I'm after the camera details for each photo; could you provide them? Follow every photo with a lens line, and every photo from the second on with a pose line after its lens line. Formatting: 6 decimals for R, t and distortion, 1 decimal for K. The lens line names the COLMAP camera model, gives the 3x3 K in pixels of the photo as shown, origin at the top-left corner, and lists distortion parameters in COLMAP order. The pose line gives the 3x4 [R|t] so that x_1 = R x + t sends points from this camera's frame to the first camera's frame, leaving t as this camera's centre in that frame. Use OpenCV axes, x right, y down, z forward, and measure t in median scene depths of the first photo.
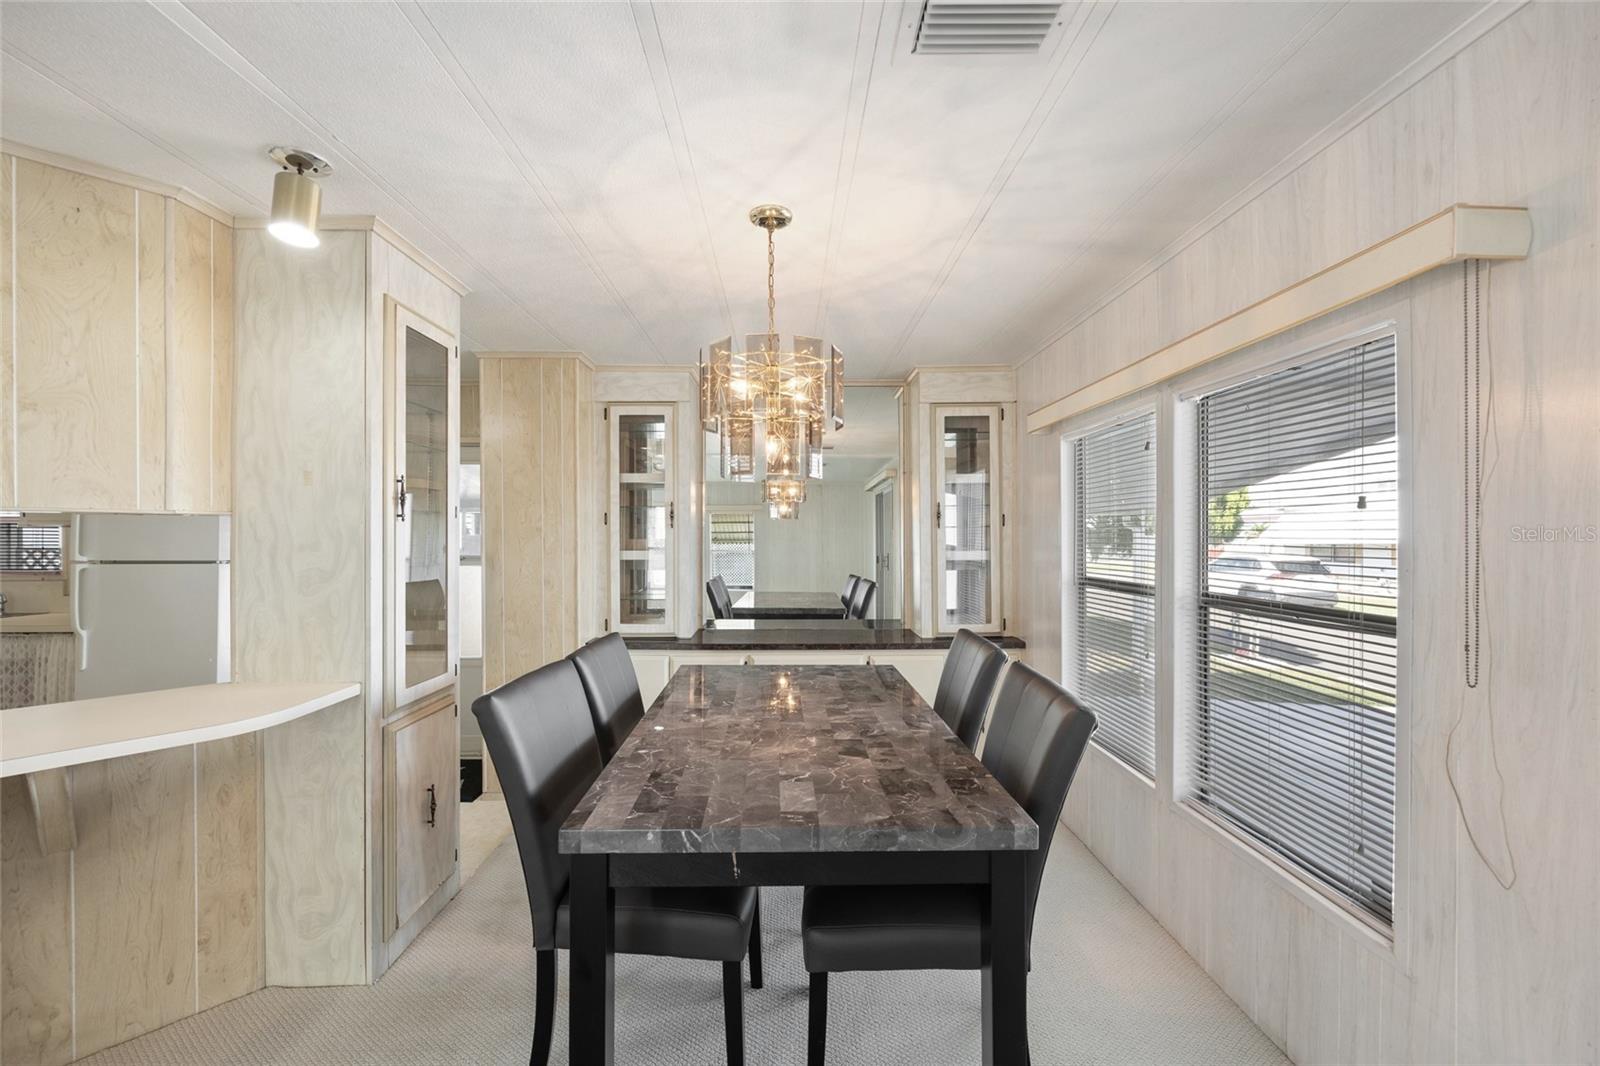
lens RADIAL K [[627.6, 0, 790.8], [0, 627.6, 532.1], [0, 0, 1]] dist [-0.004038, -0.000236]
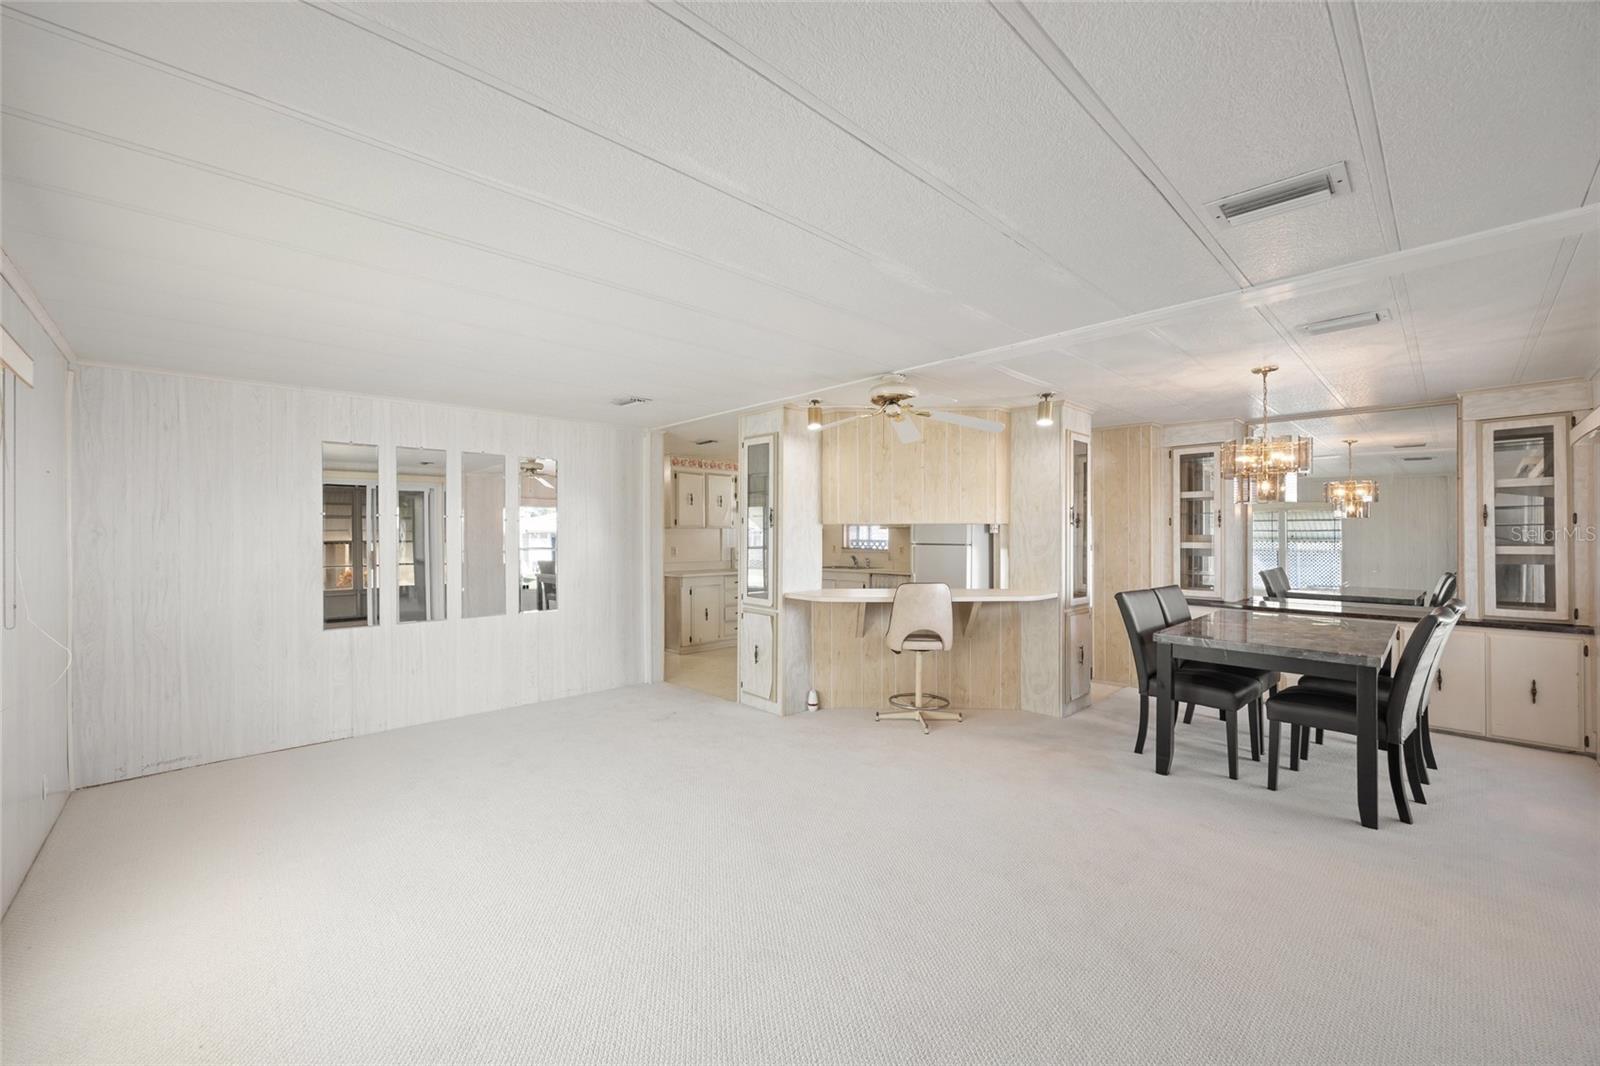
lens RADIAL K [[627.6, 0, 795.1], [0, 627.6, 531.8], [0, 0, 1]] dist [-0.004038, -0.000236]
pose [[0.678739, -0.000488, -0.734379, 0.239804], [0.001439, 0.999999, 0.000665, 0.001444], [0.734378, -0.001508, 0.678739, -0.826044]]
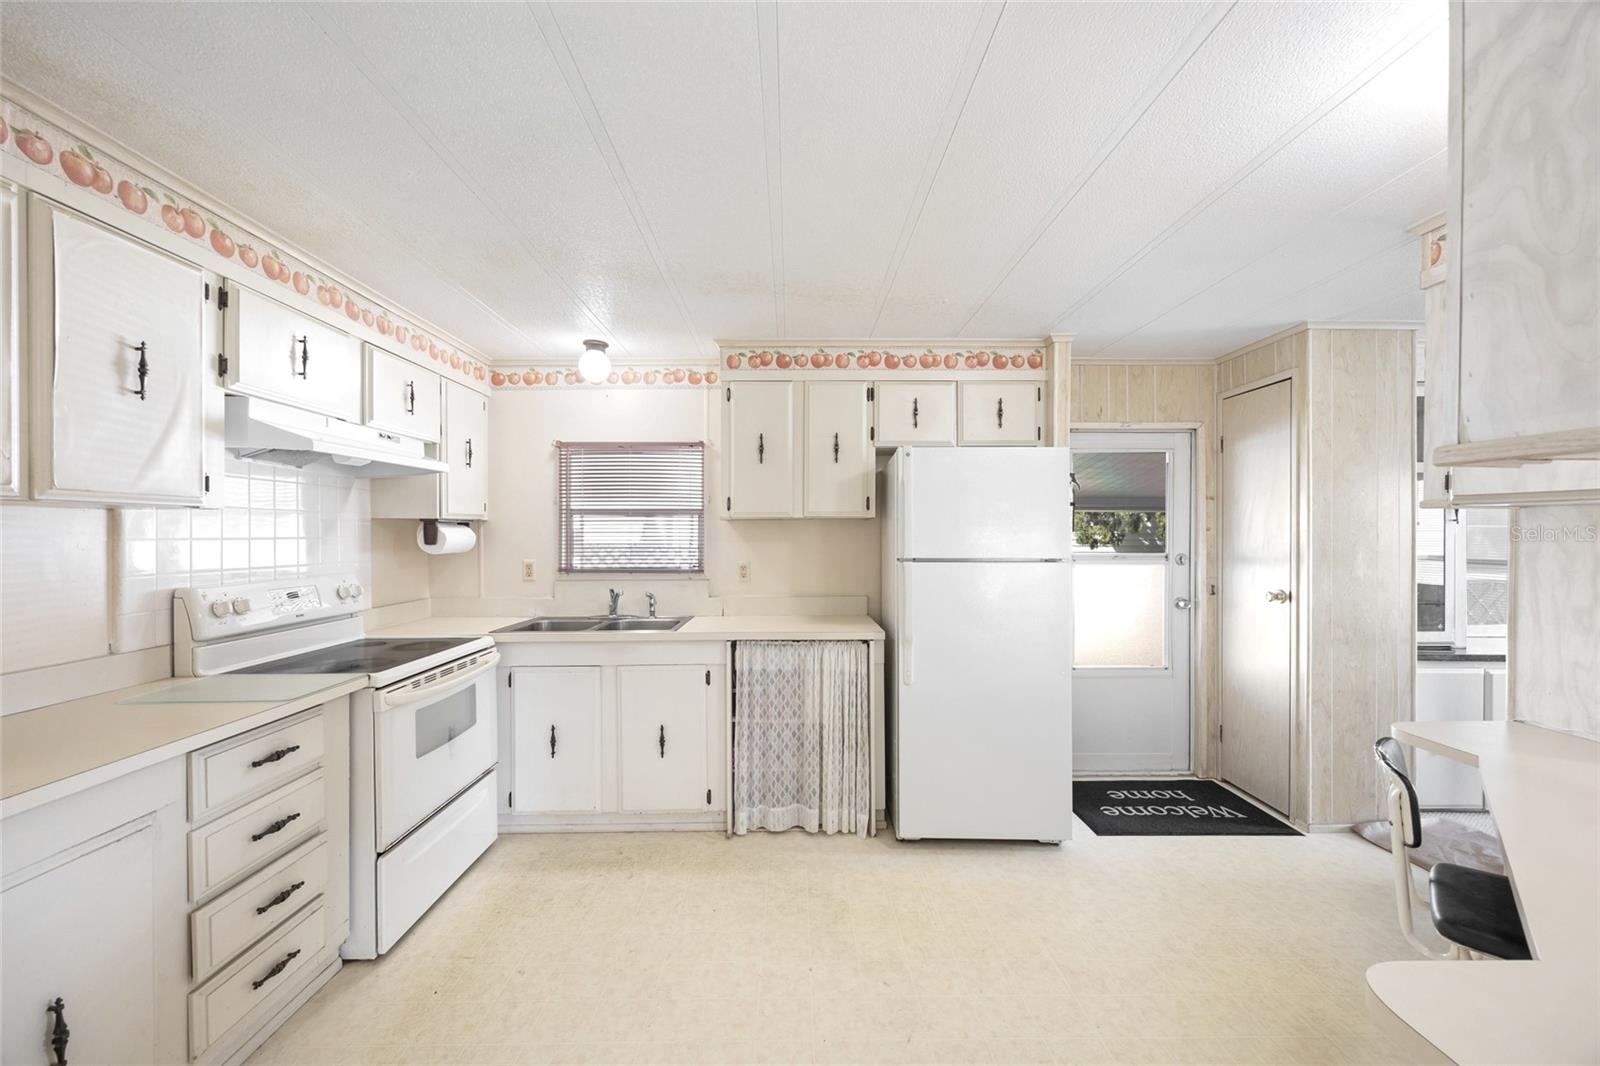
lens RADIAL K [[627.6, 0, 795.9], [0, 627.6, 537.4], [0, 0, 1]] dist [-0.004038, -0.000236]
pose [[0.999951, 0.000224, -0.009930, -1.203851], [-0.000216, 1.000000, 0.000826, 0.013845], [0.009930, -0.000823, 0.999950, 0.116204]]
